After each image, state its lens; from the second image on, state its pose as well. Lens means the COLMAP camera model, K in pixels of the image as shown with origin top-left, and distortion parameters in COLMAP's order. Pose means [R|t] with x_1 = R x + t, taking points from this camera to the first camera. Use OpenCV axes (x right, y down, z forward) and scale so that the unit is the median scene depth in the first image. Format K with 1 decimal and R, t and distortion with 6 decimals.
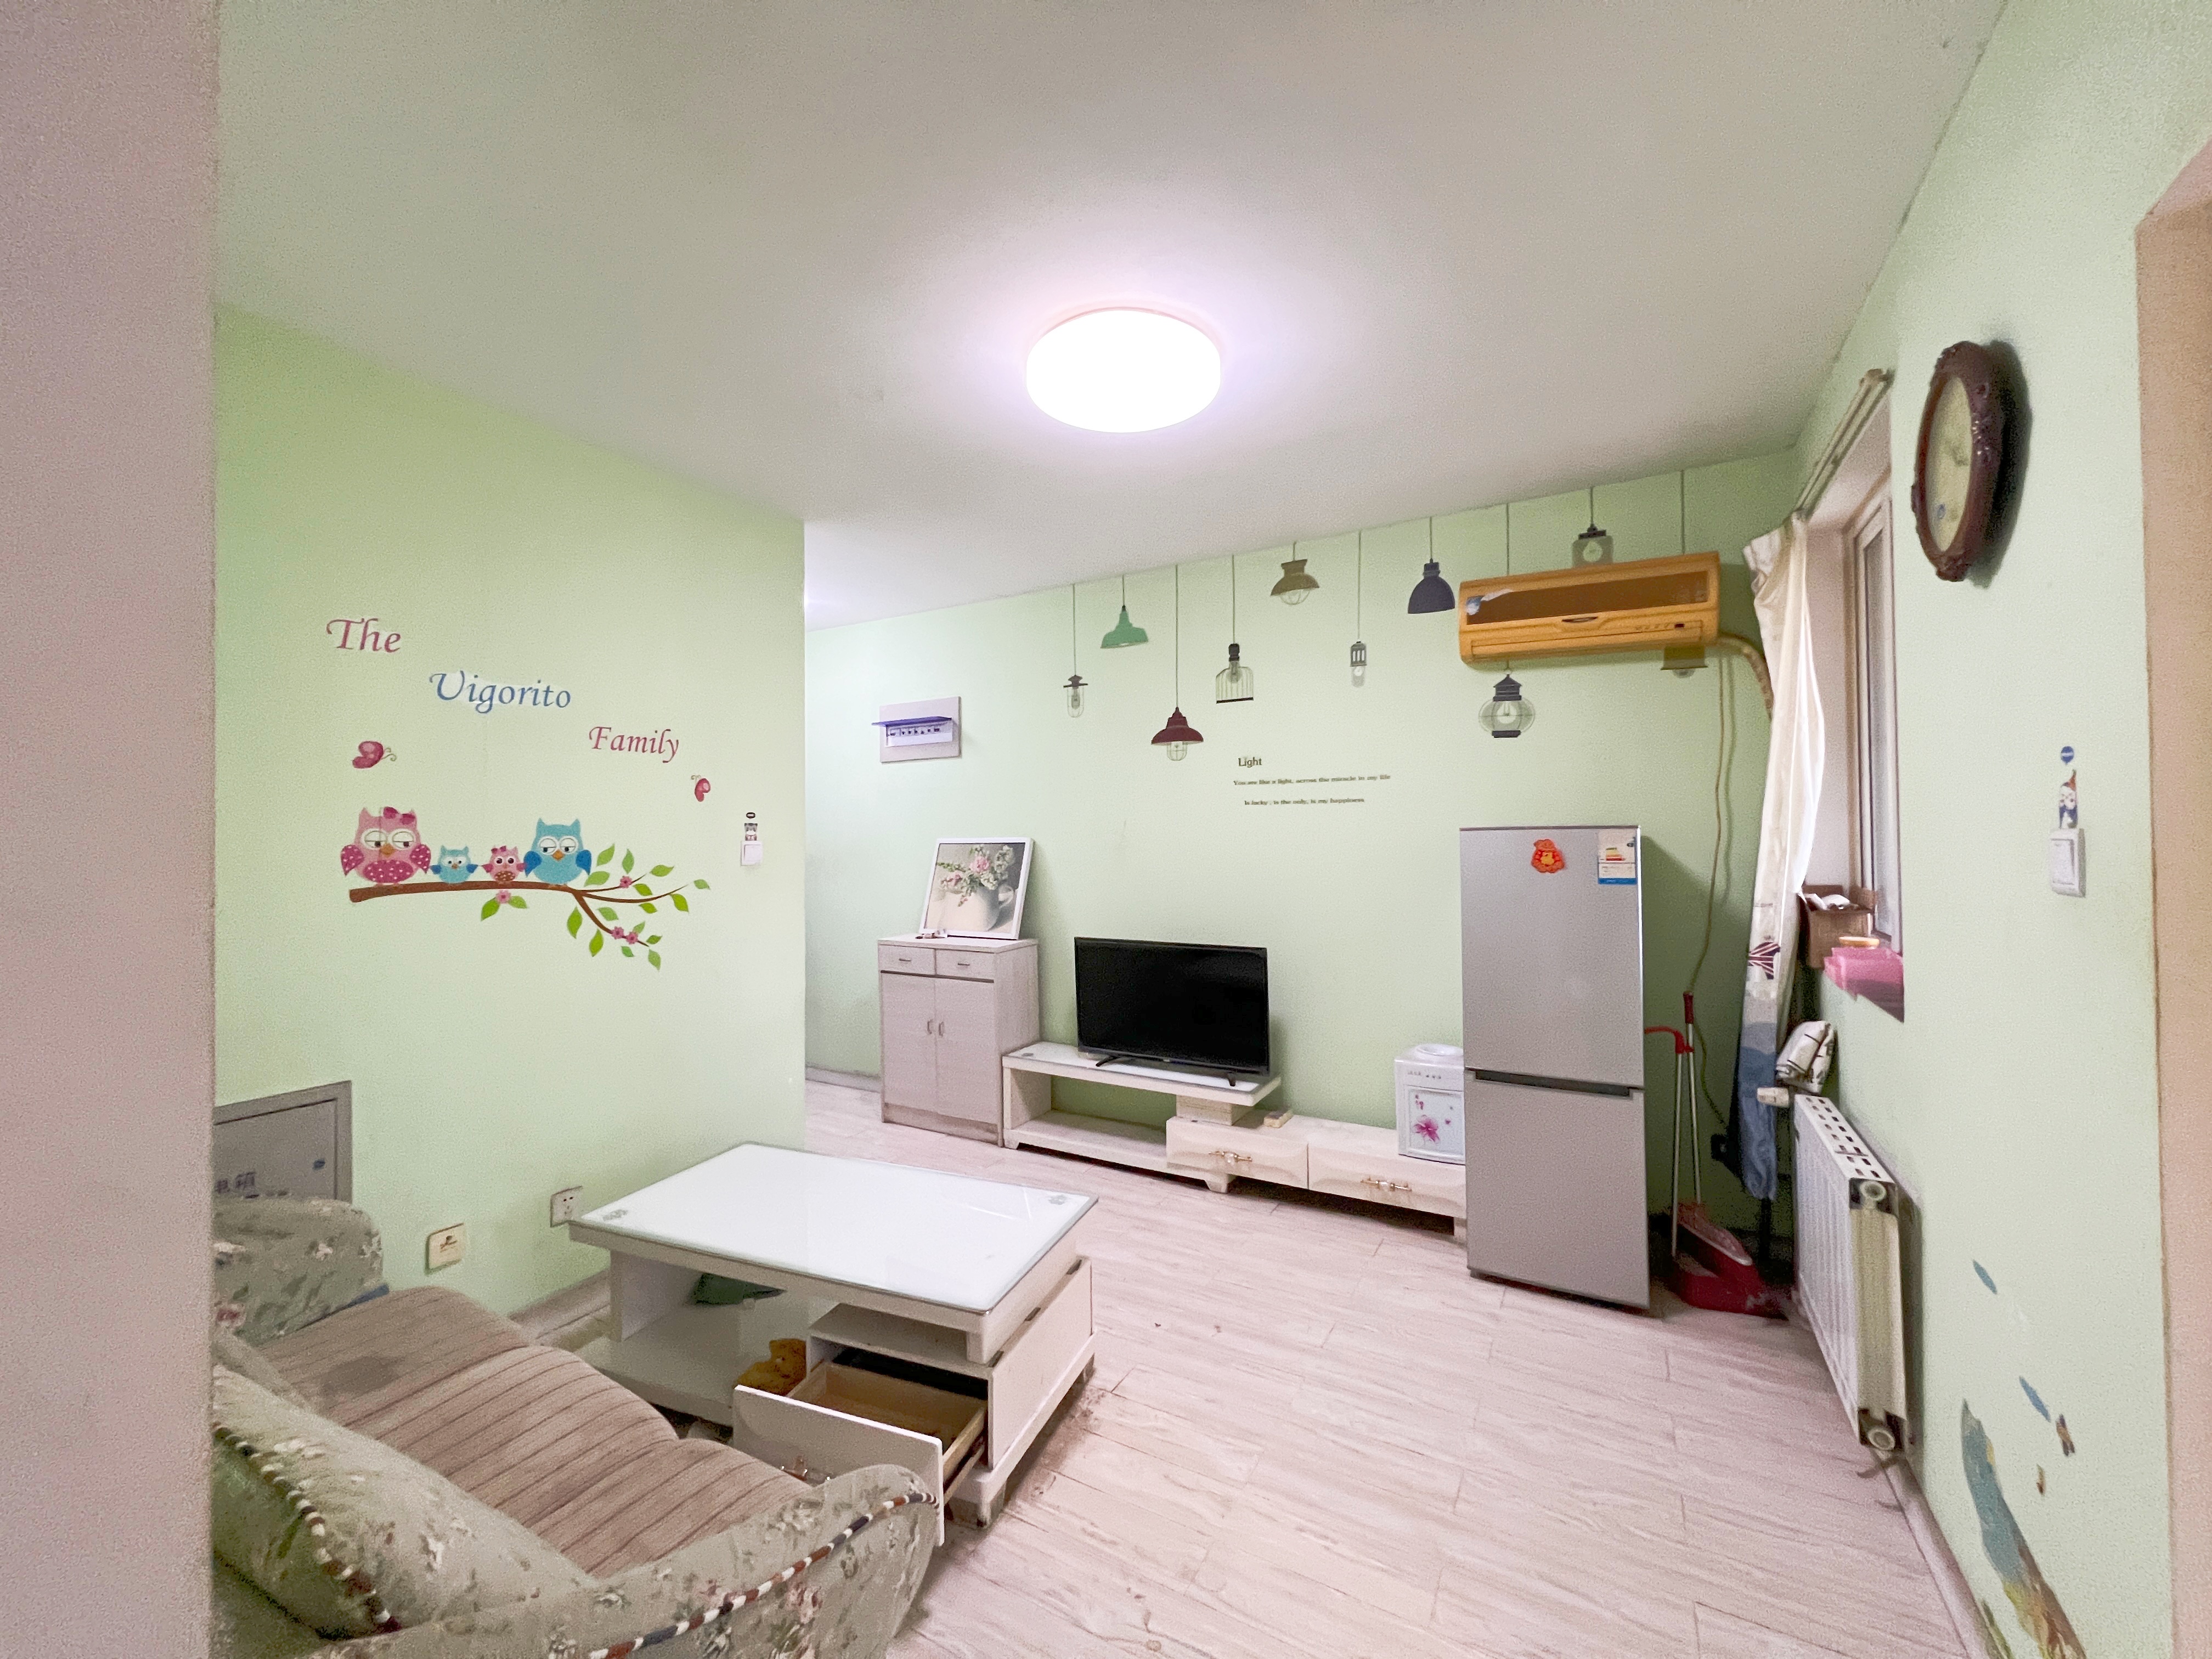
lens RADIAL K [[887.0, 0, 1111.7], [0, 887.0, 822.6], [0, 0, 1]] dist [0.000370, -0.000578]
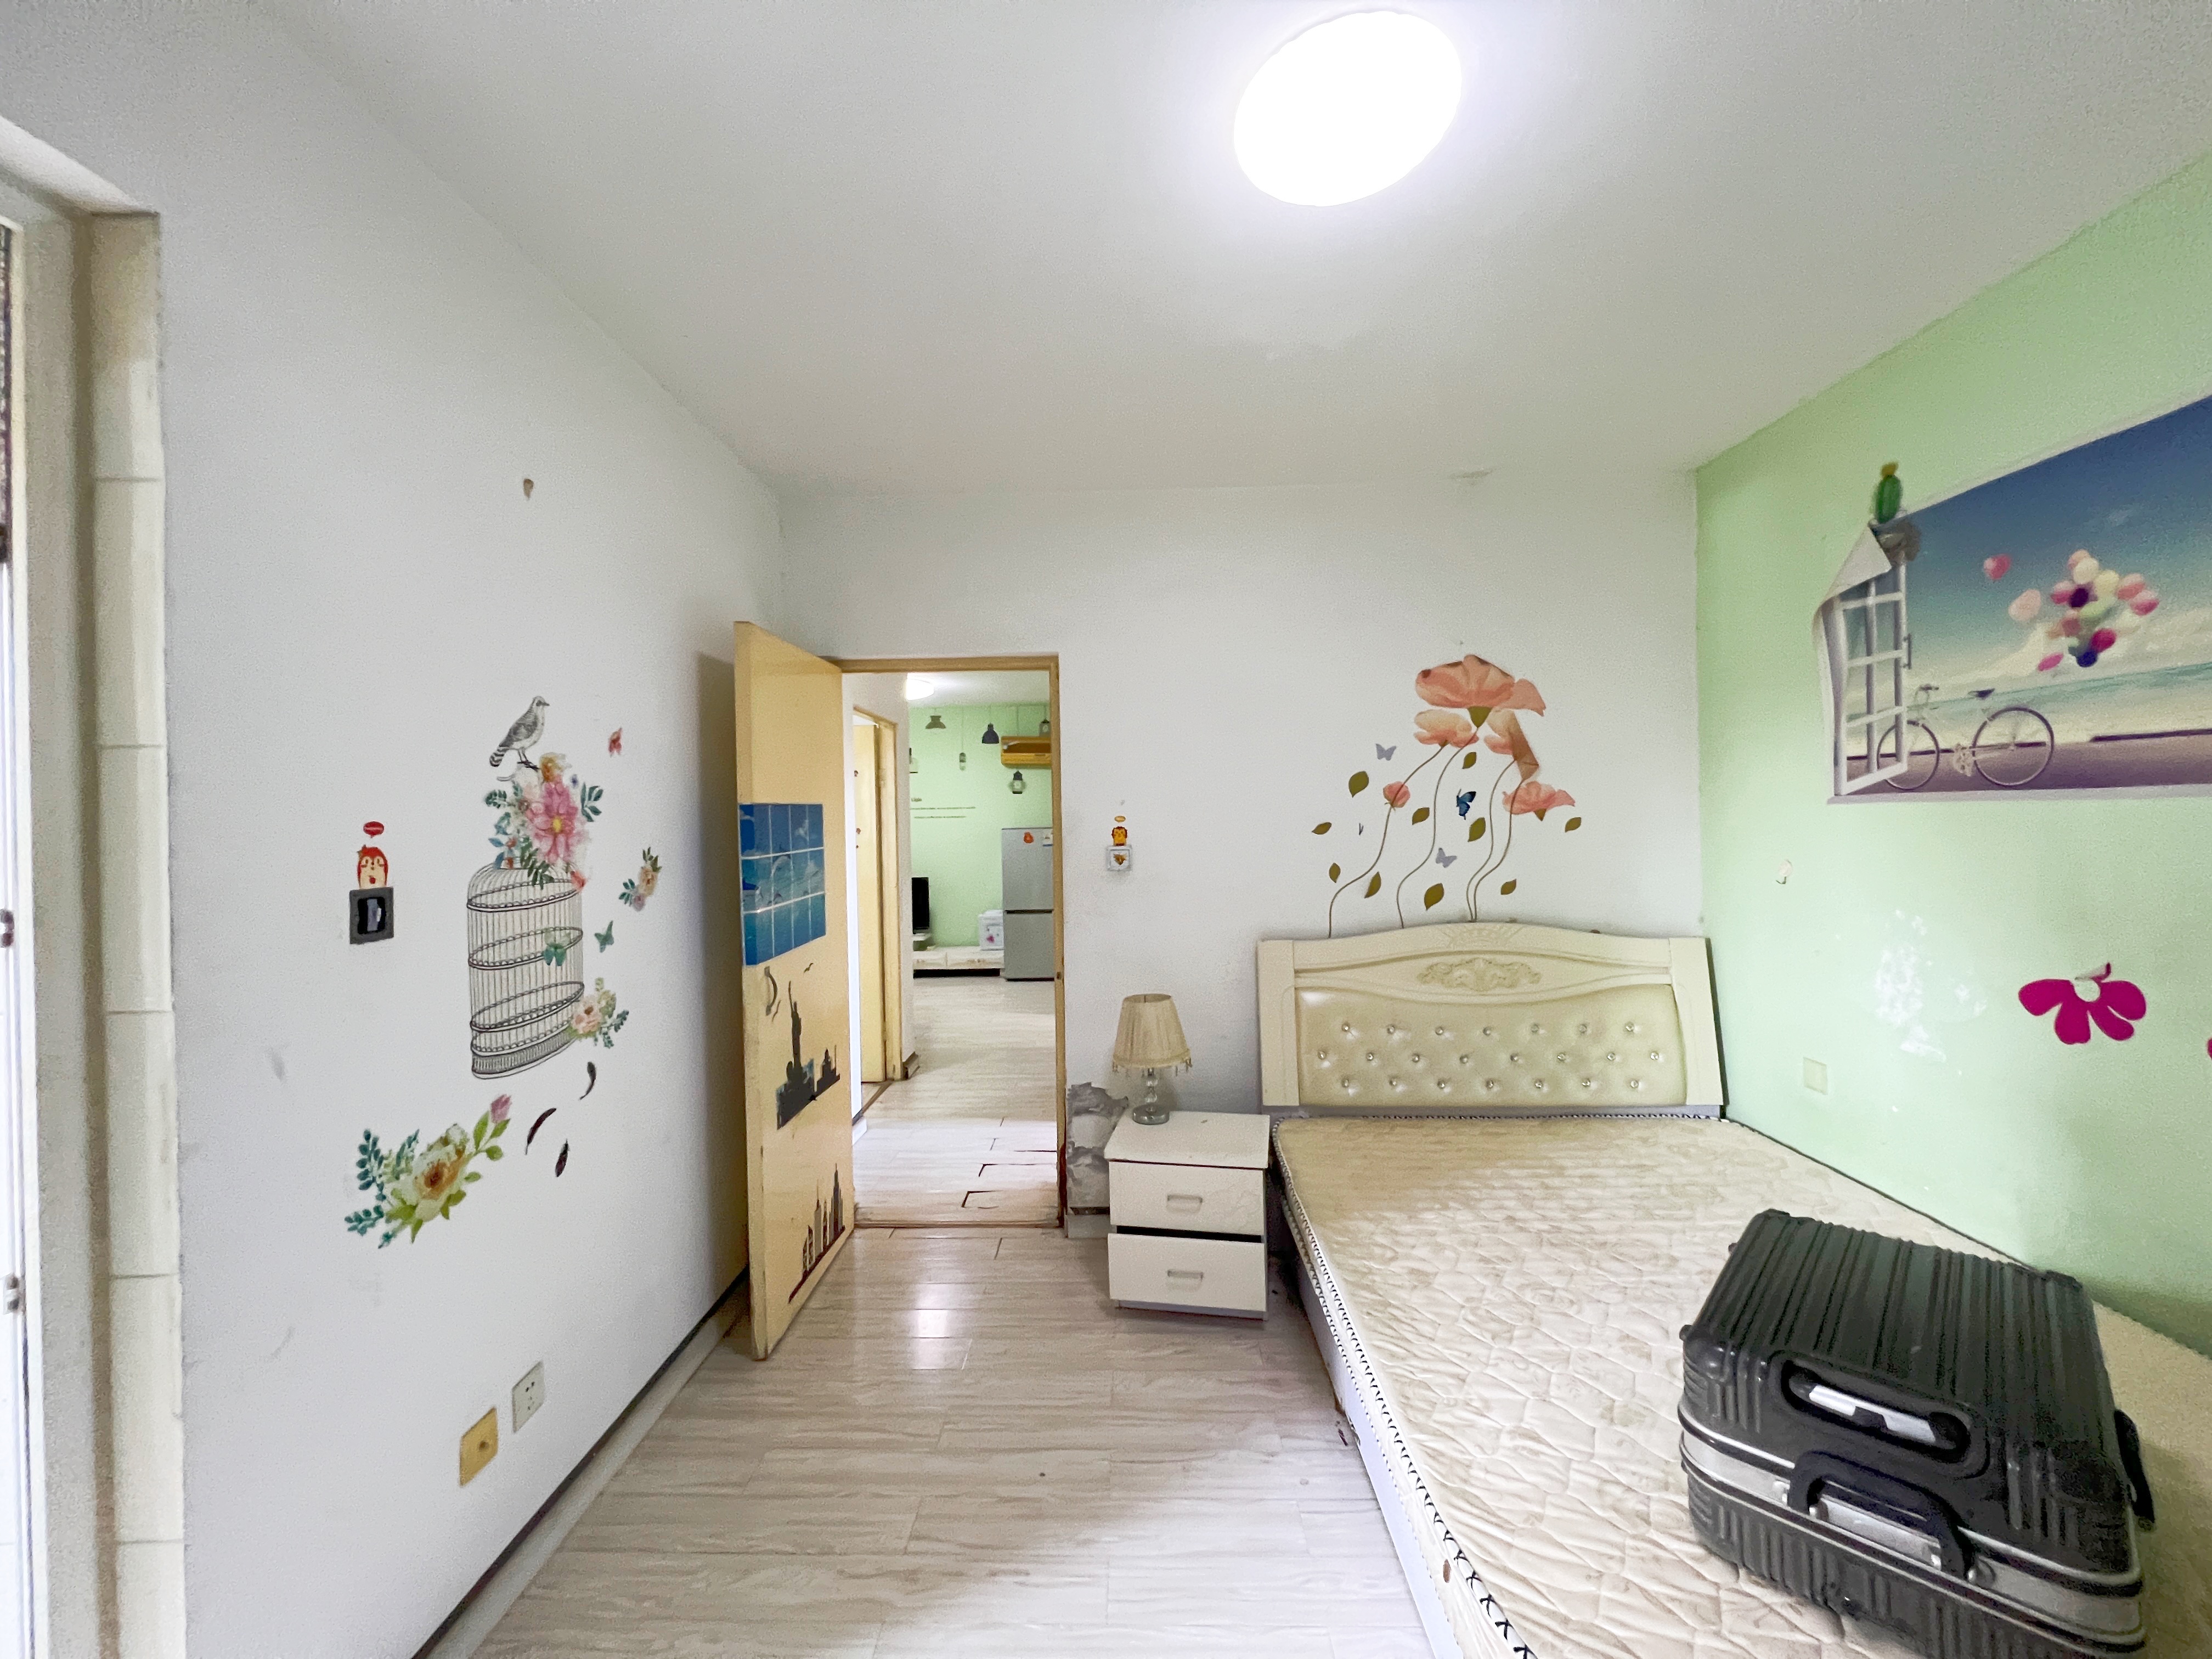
lens RADIAL K [[887.0, 0, 1104.7], [0, 887.0, 820.7], [0, 0, 1]] dist [0.000370, -0.000578]
pose [[0.884122, -0.007751, 0.467191, -0.558544], [0.002635, 0.999929, 0.011605, -0.044618], [-0.467248, -0.009029, 0.884080, -1.451435]]
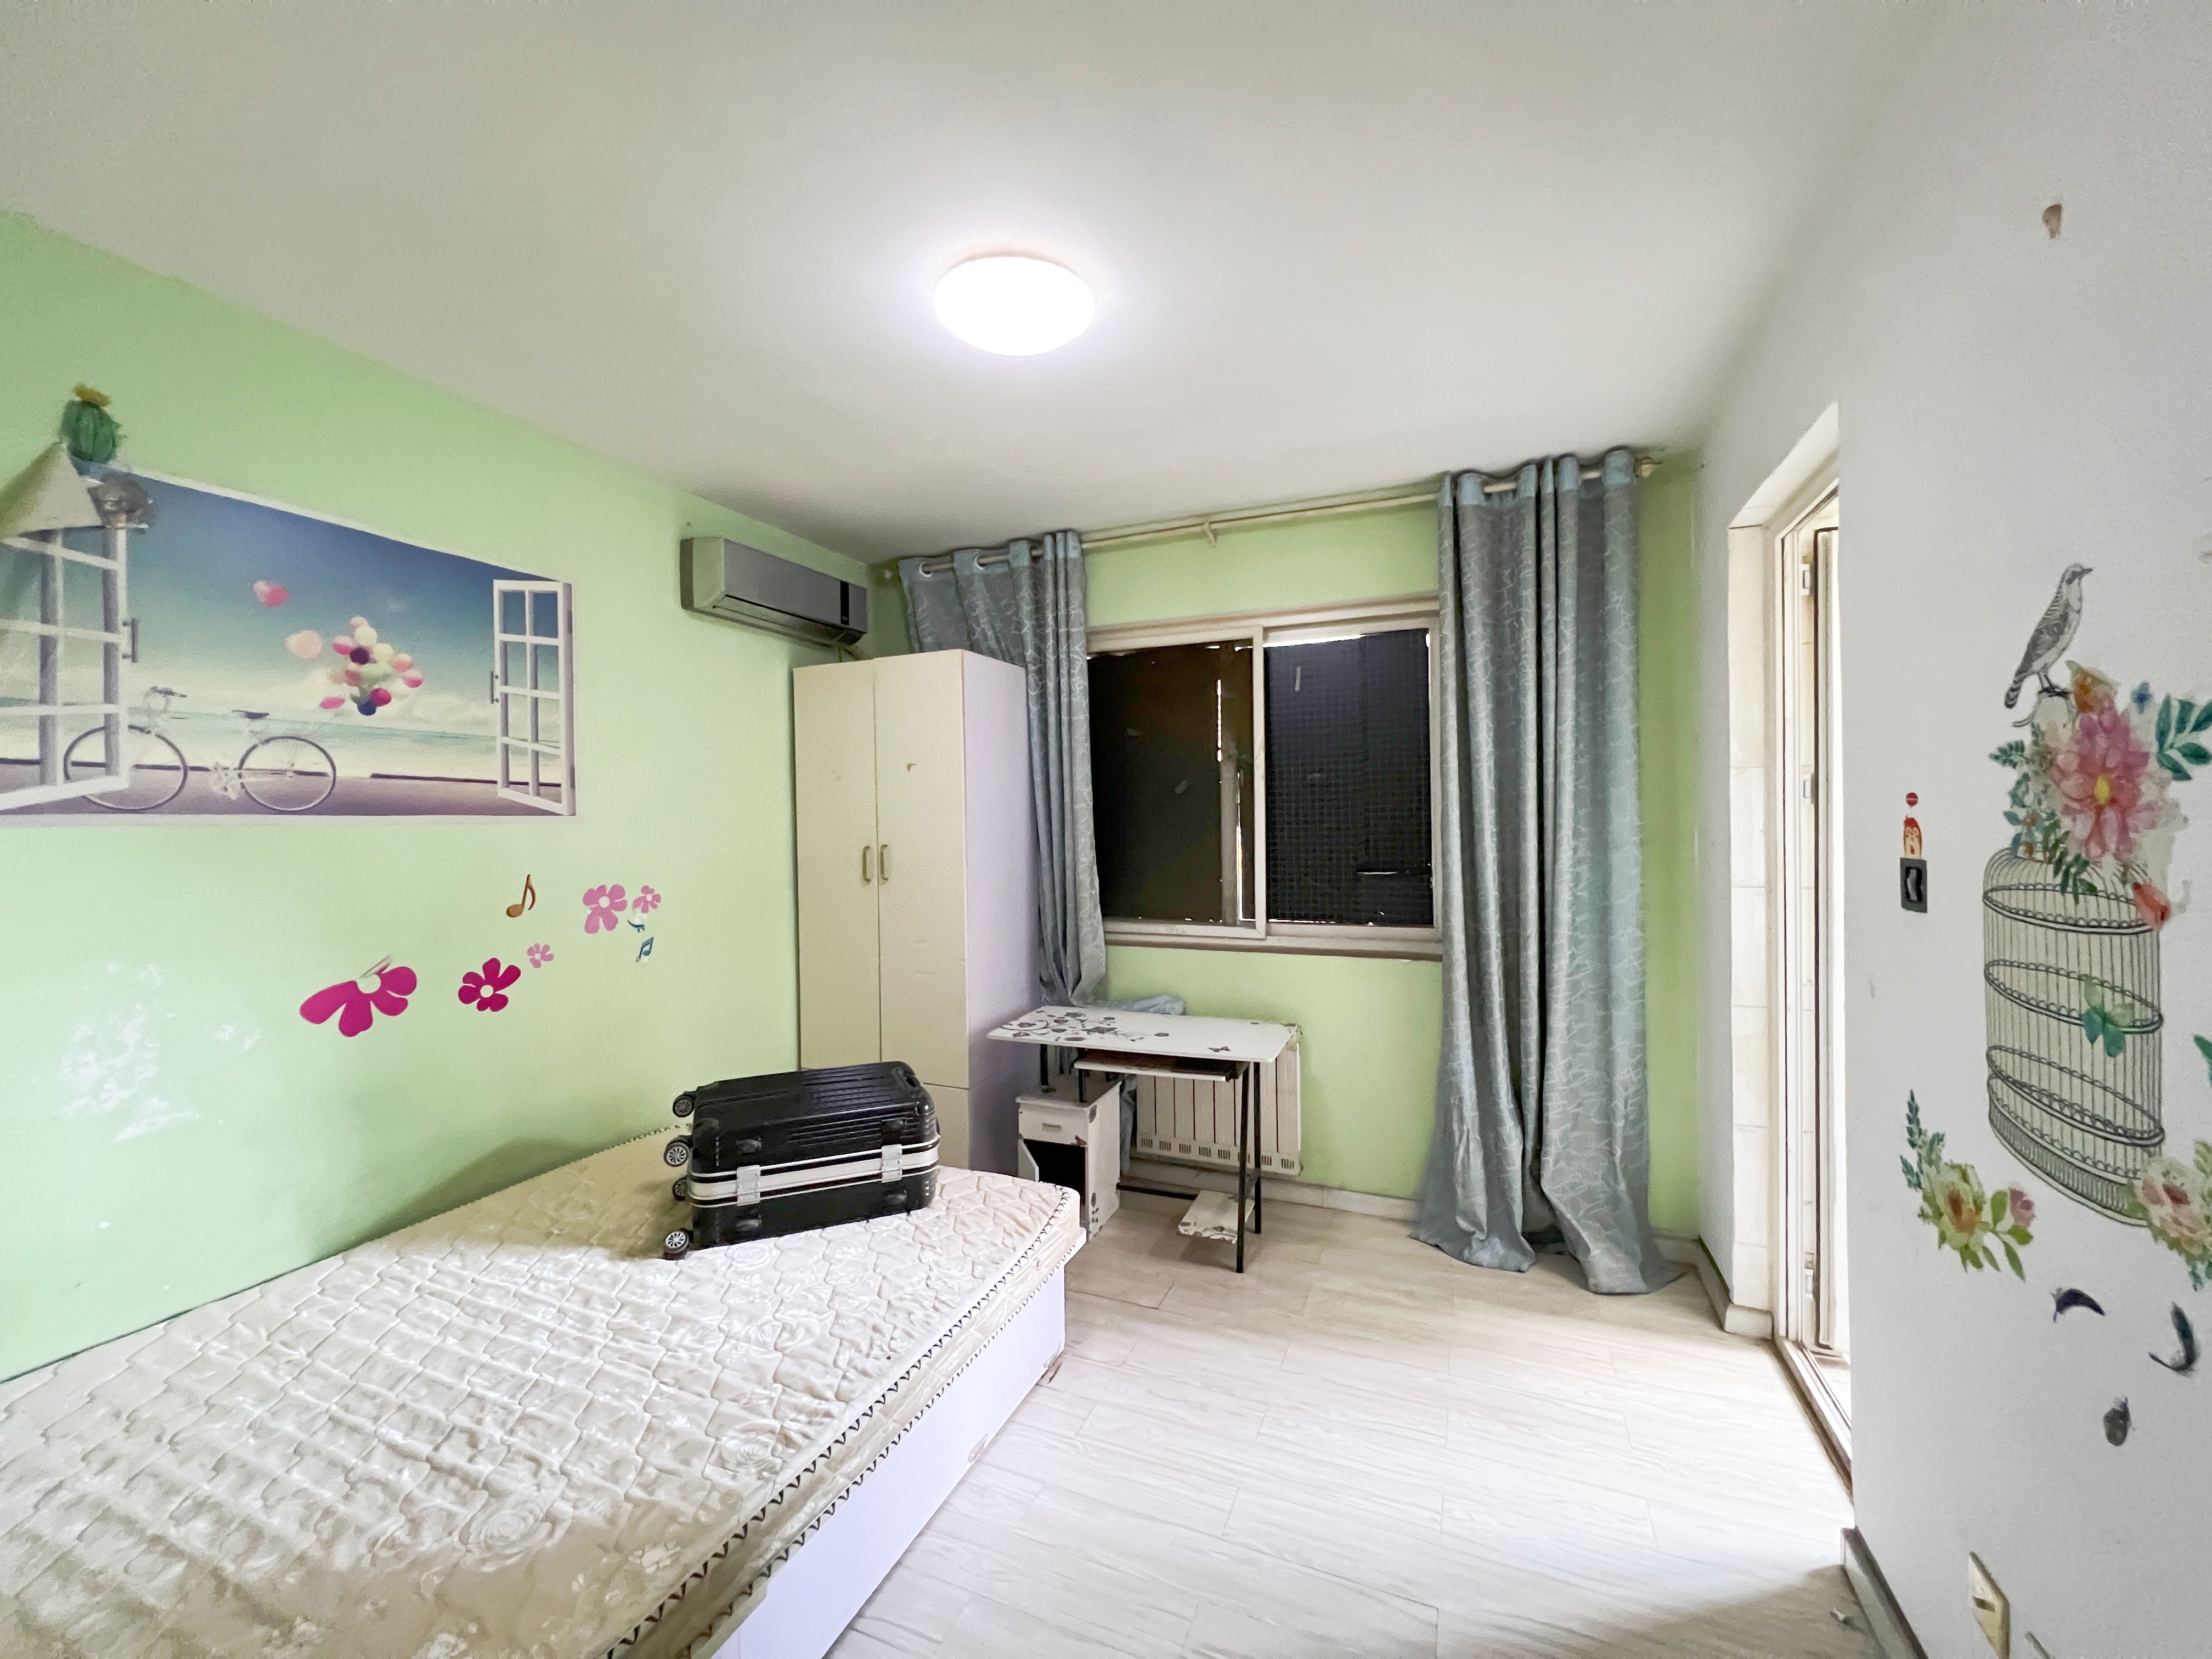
lens RADIAL K [[887.0, 0, 1101.7], [0, 887.0, 831.4], [0, 0, 1]] dist [0.000370, -0.000578]
pose [[-0.993029, 0.024093, -0.115378, -0.544130], [0.024606, 0.999693, -0.003019, -0.043958], [0.115270, -0.005837, -0.993317, -1.410808]]
